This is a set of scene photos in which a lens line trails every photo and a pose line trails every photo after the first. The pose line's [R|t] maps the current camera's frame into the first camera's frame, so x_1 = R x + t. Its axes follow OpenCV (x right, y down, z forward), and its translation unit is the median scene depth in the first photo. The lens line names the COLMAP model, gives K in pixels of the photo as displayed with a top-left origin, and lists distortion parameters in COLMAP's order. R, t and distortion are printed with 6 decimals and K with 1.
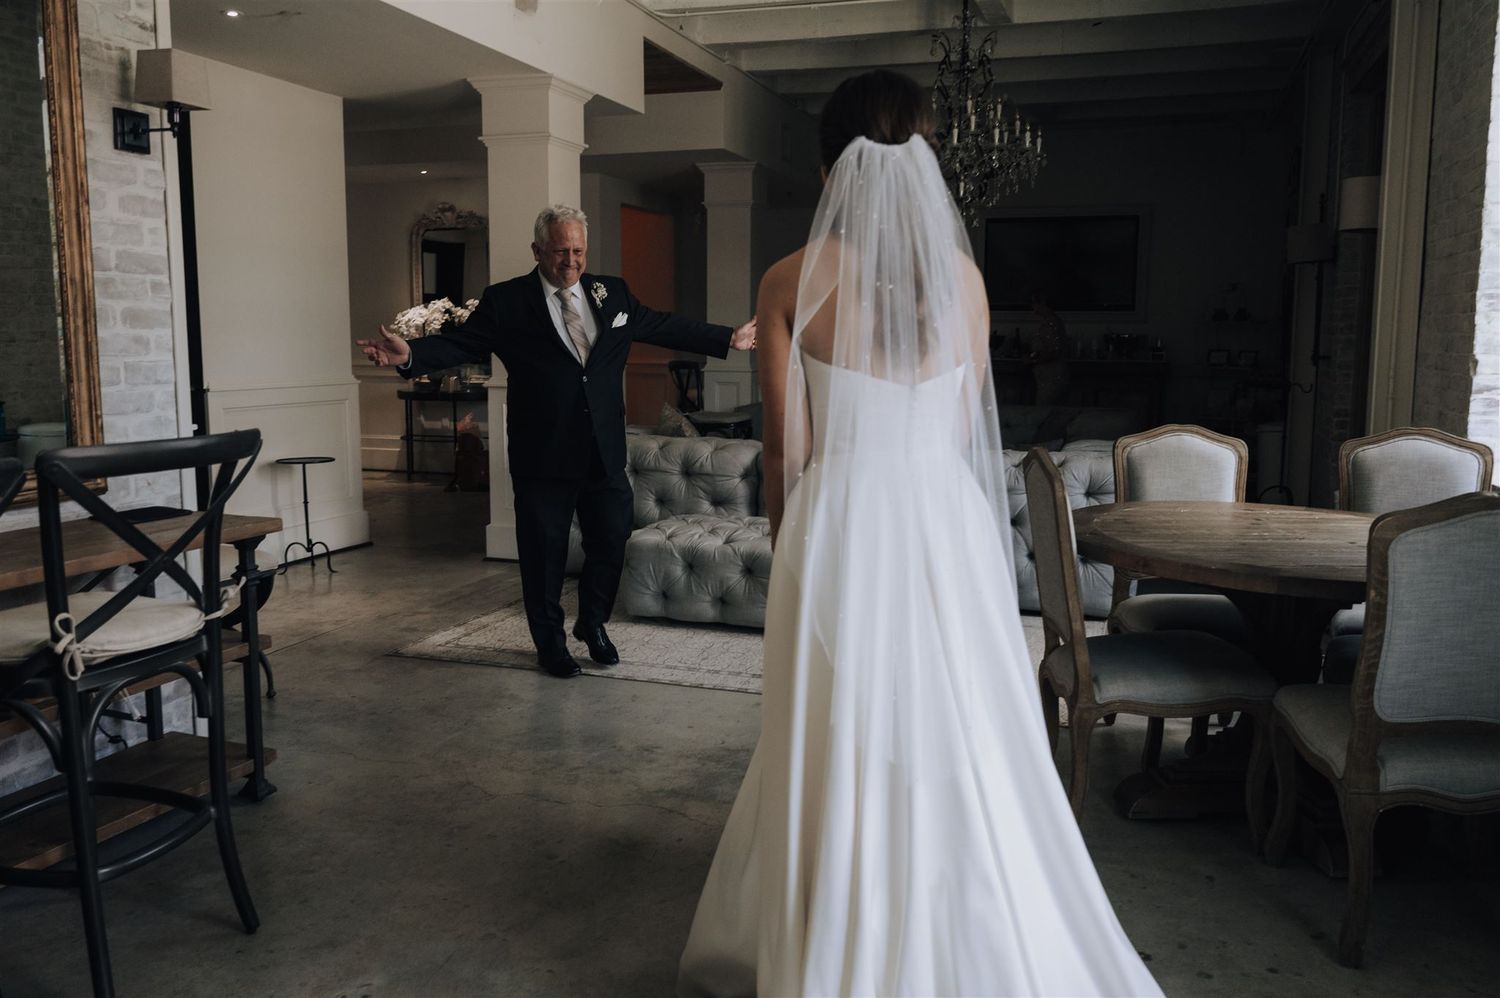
lens RADIAL K [[1194.2, 0, 750.0], [0, 1194.2, 499.0], [0, 0, 1]] dist [-0.003217, 0.002452]
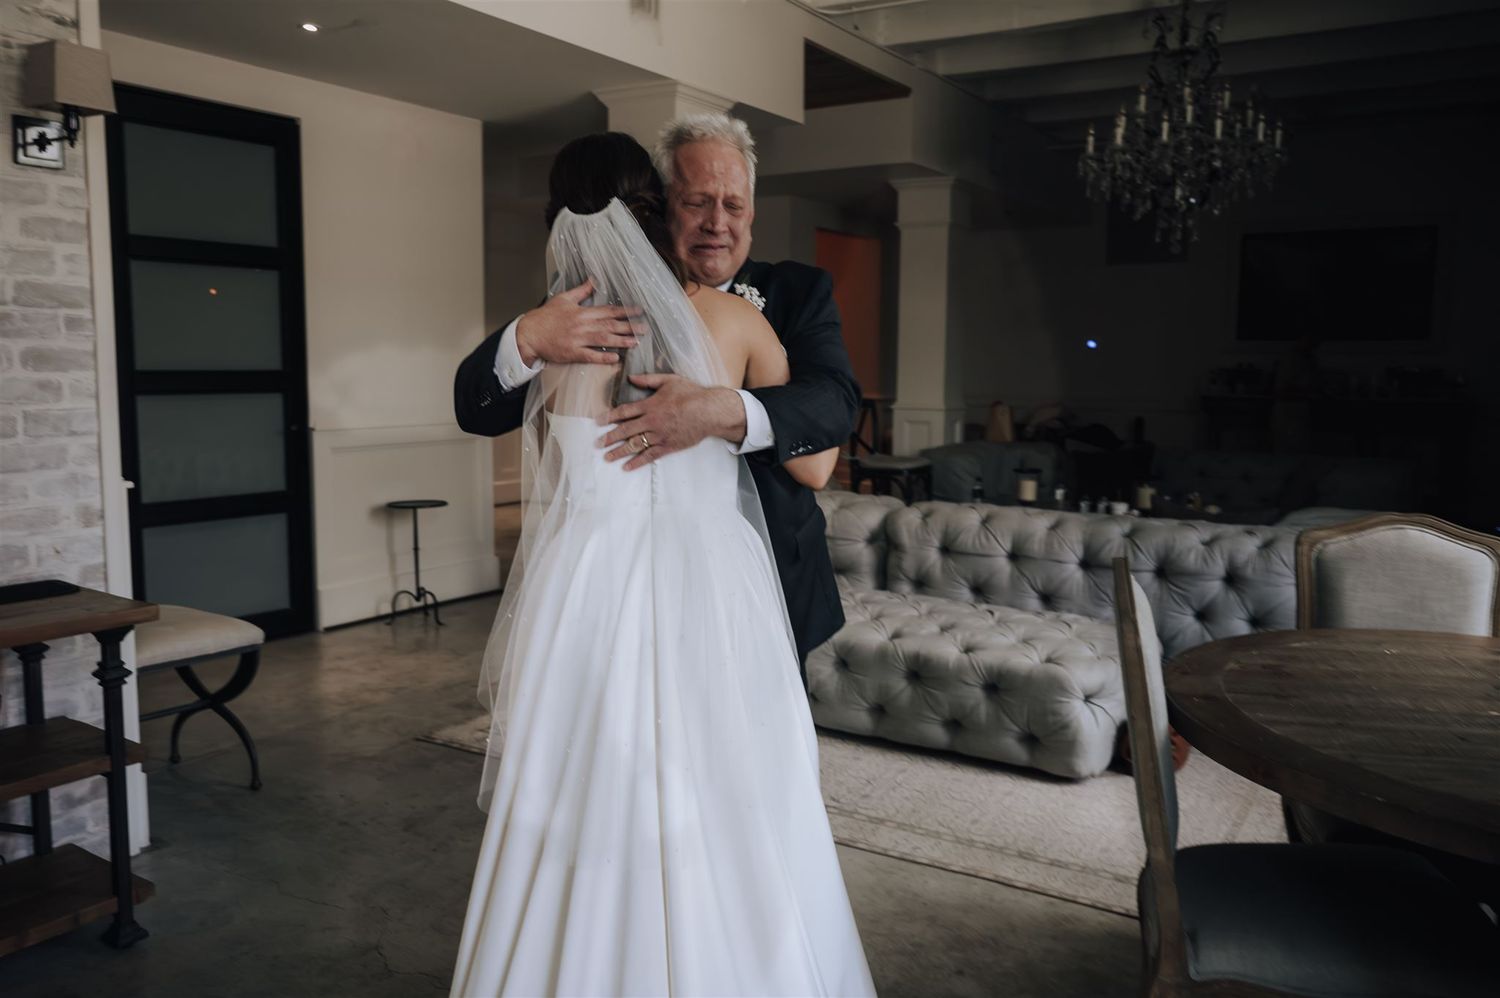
lens RADIAL K [[1164.9, 0, 750.0], [0, 1164.9, 499.0], [0, 0, 1]] dist [0.001768, -0.001733]
pose [[0.970703, 0.028674, -0.238565, 0.157409], [-0.033480, 0.999309, -0.016119, -0.047341], [0.237938, 0.023634, 0.970993, 0.267113]]
